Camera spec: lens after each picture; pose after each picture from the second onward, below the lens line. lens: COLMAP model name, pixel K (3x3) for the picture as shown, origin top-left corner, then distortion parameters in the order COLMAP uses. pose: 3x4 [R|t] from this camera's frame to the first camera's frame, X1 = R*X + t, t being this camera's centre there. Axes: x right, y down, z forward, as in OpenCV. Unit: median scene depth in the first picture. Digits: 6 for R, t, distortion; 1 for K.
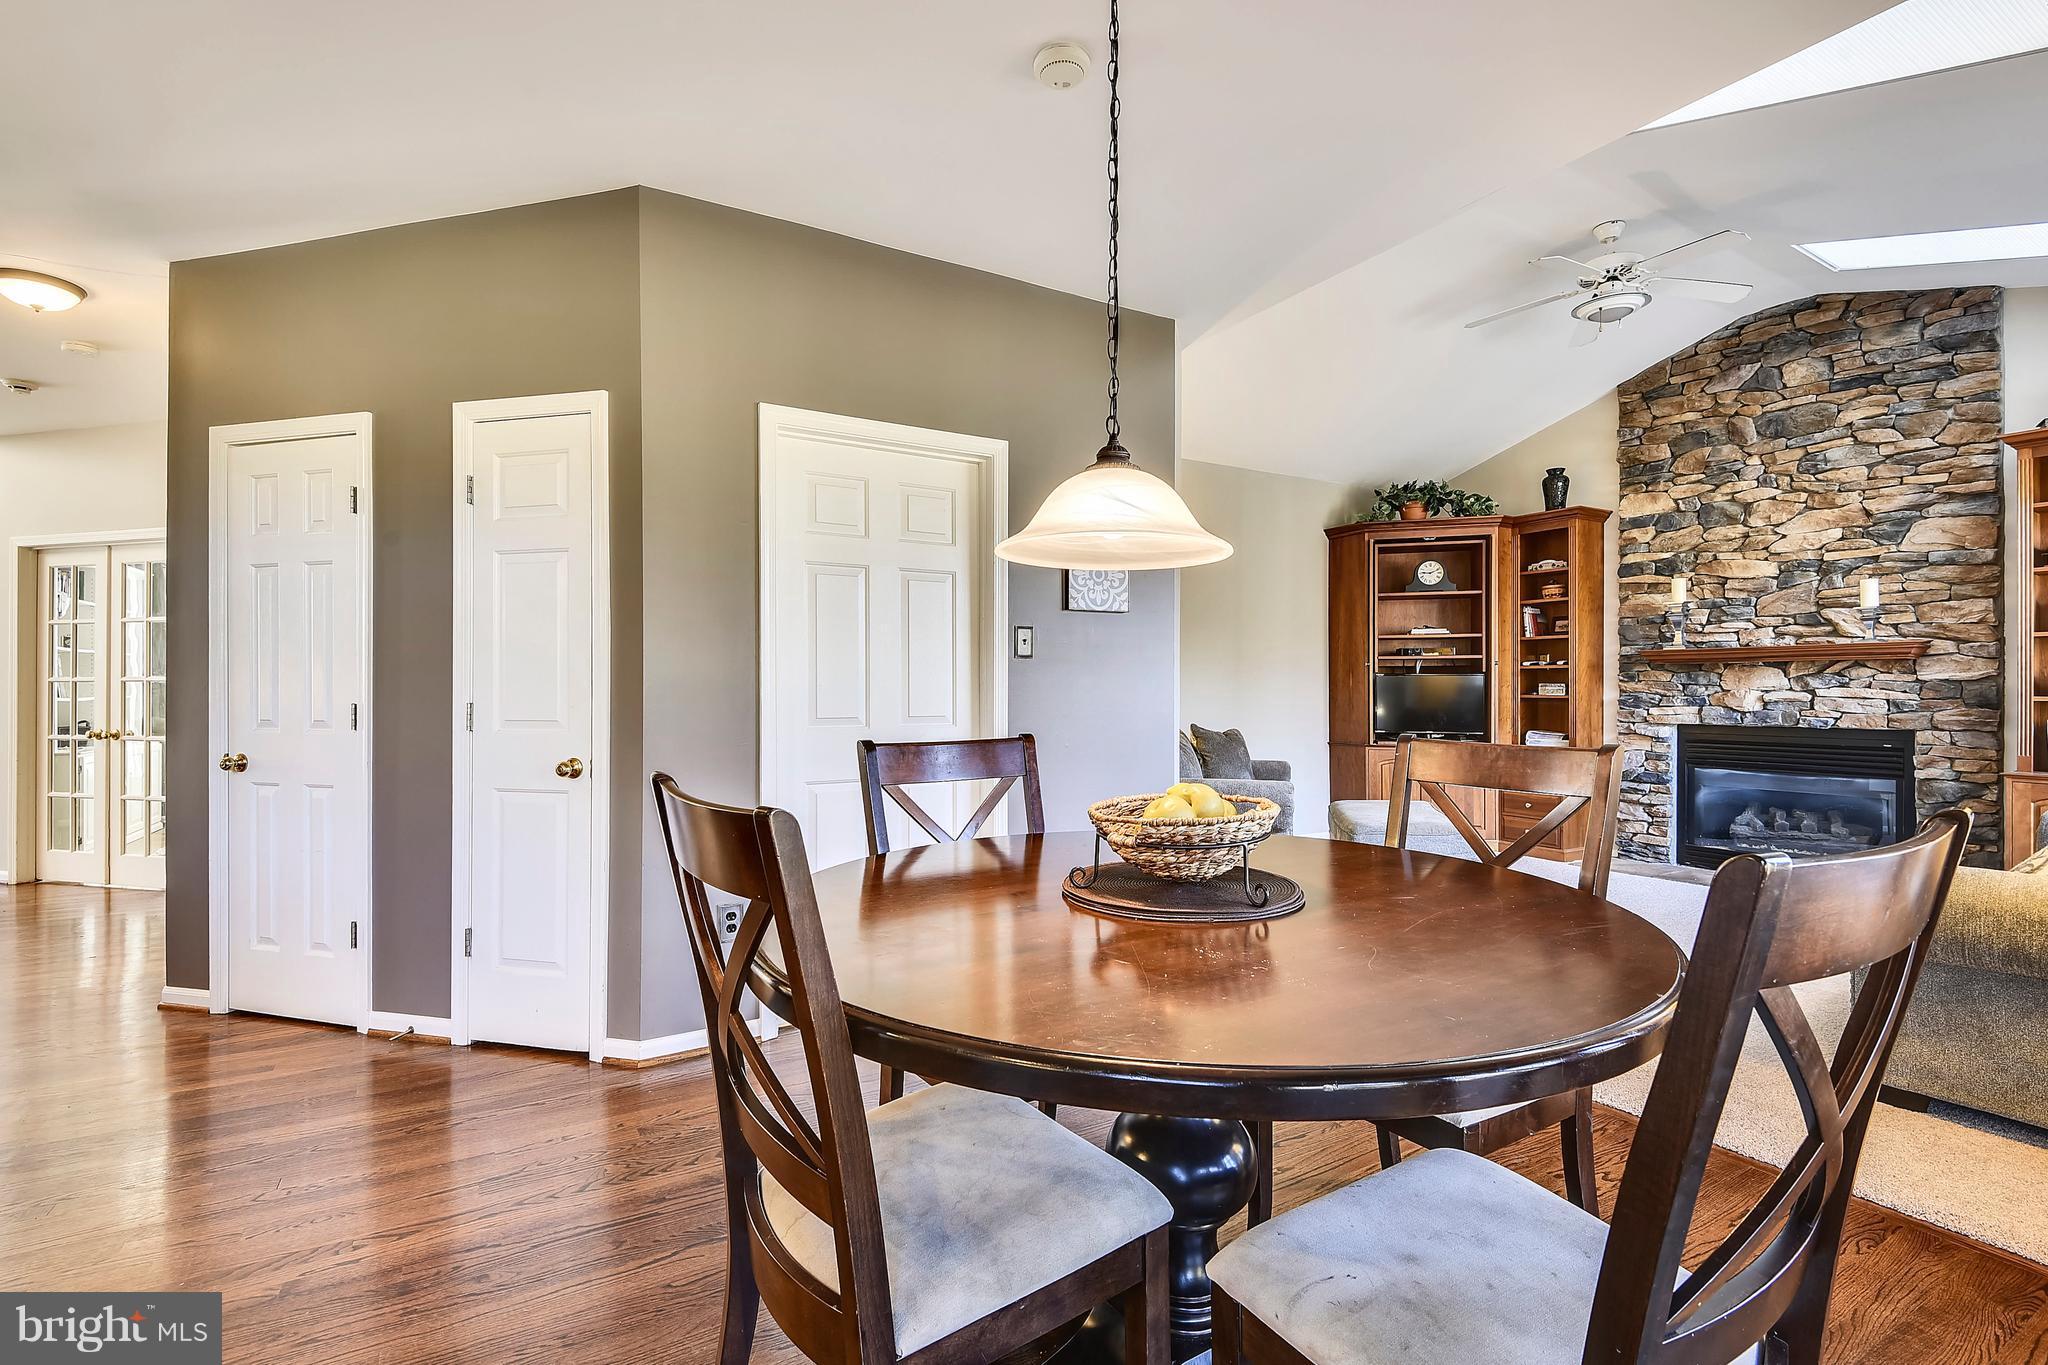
lens RADIAL K [[941.9, 0, 1019.1], [0, 941.9, 693.5], [0, 0, 1]] dist [0.043248, -0.024996]
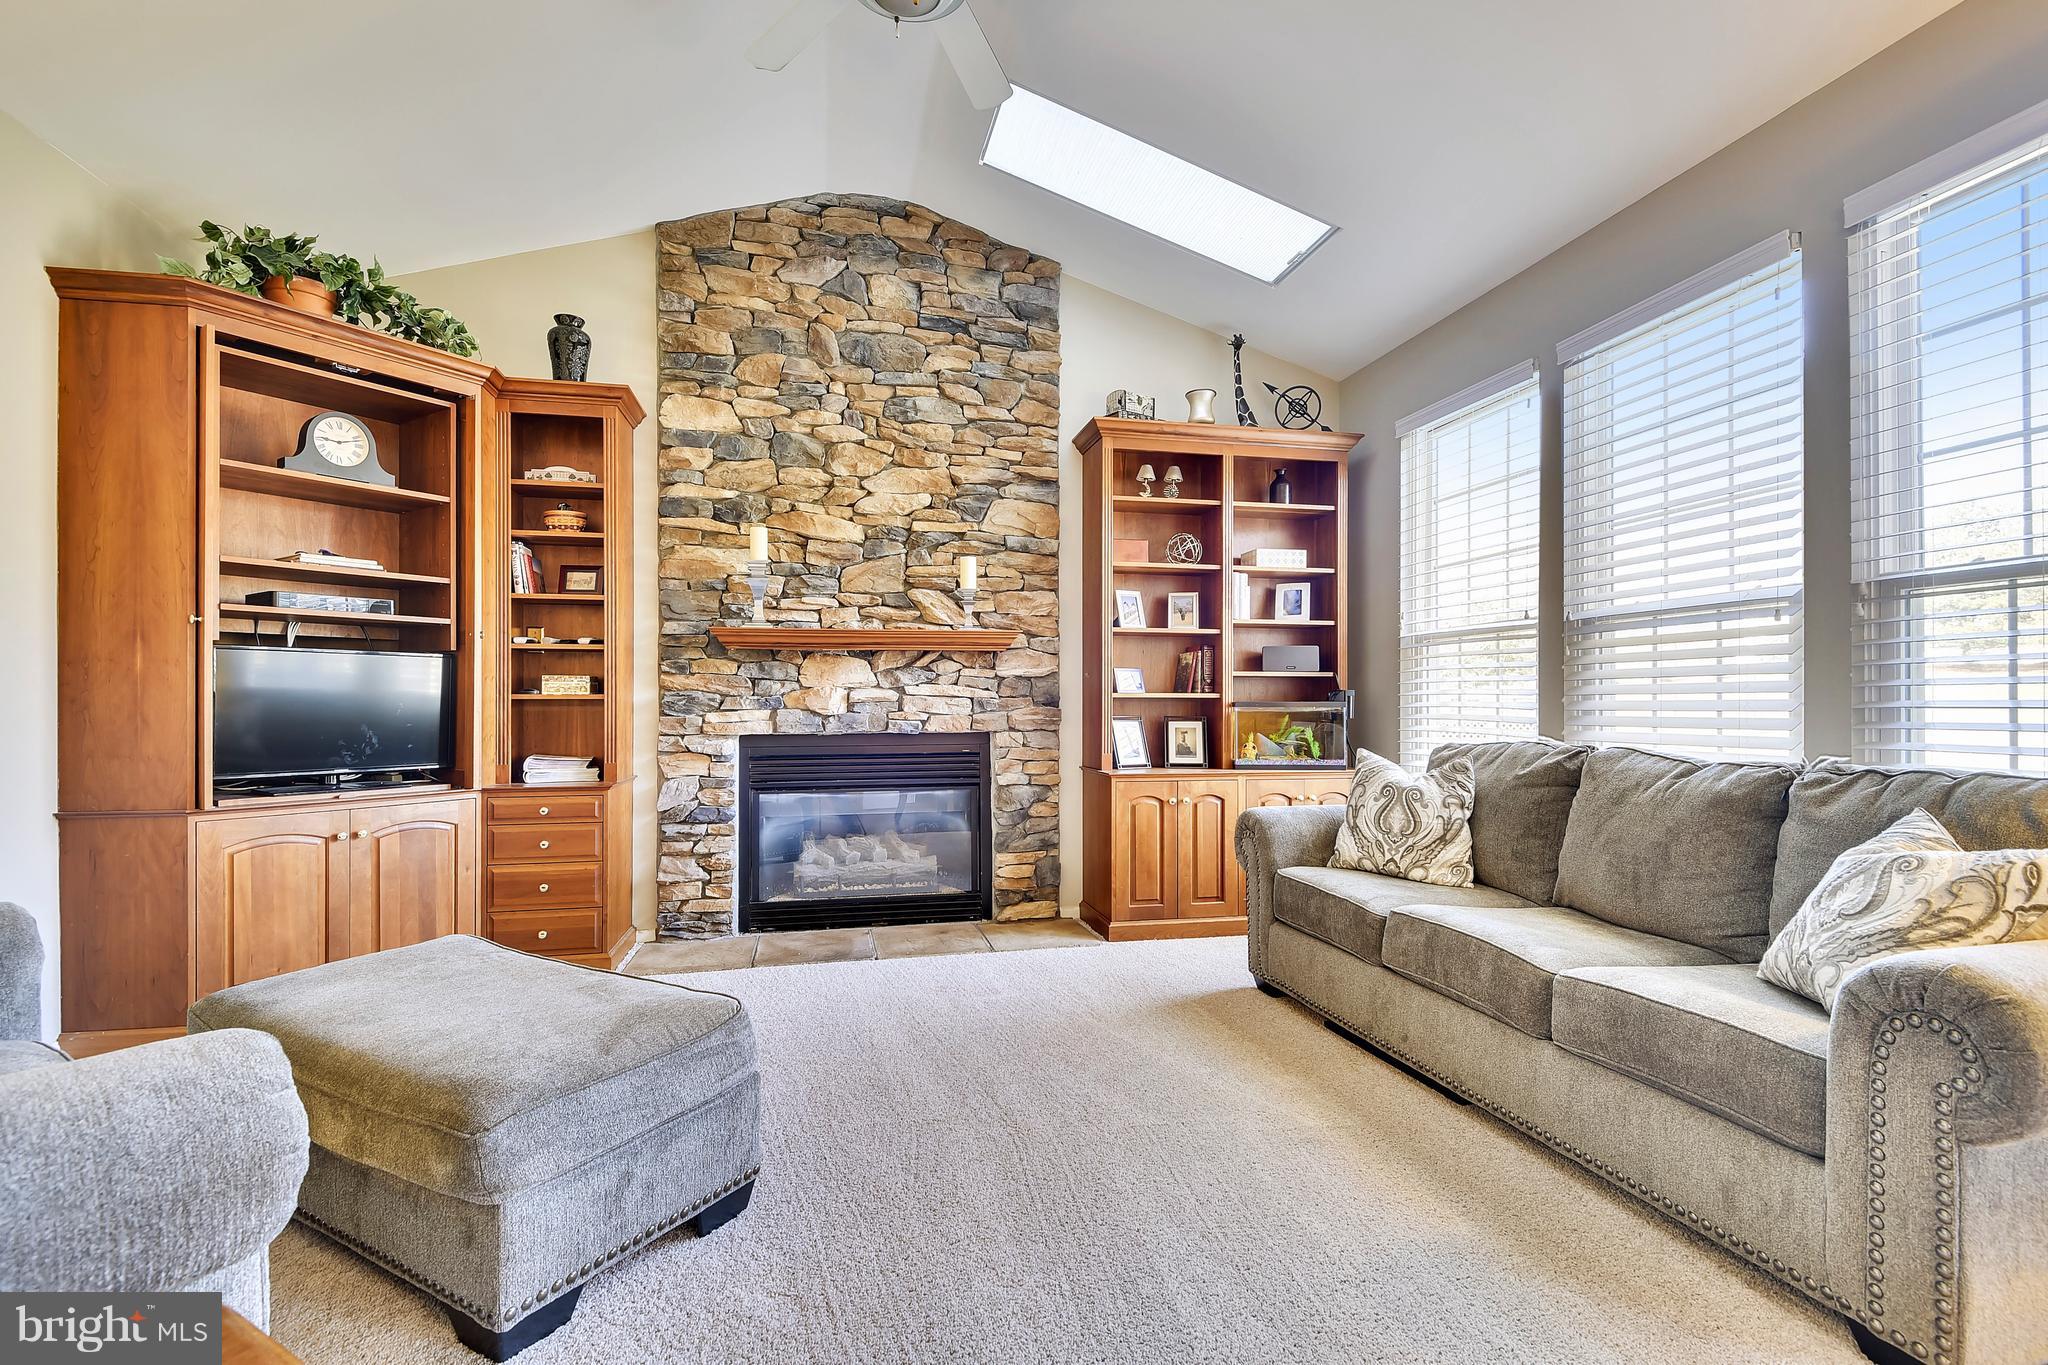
lens RADIAL K [[941.9, 0, 1019.1], [0, 941.9, 693.5], [0, 0, 1]] dist [0.043248, -0.024996]
pose [[0.304364, 0.005967, 0.952537, 0.088645], [0.004694, 0.999959, -0.007764, 0.008077], [-0.952544, 0.006834, 0.304324, 0.626946]]
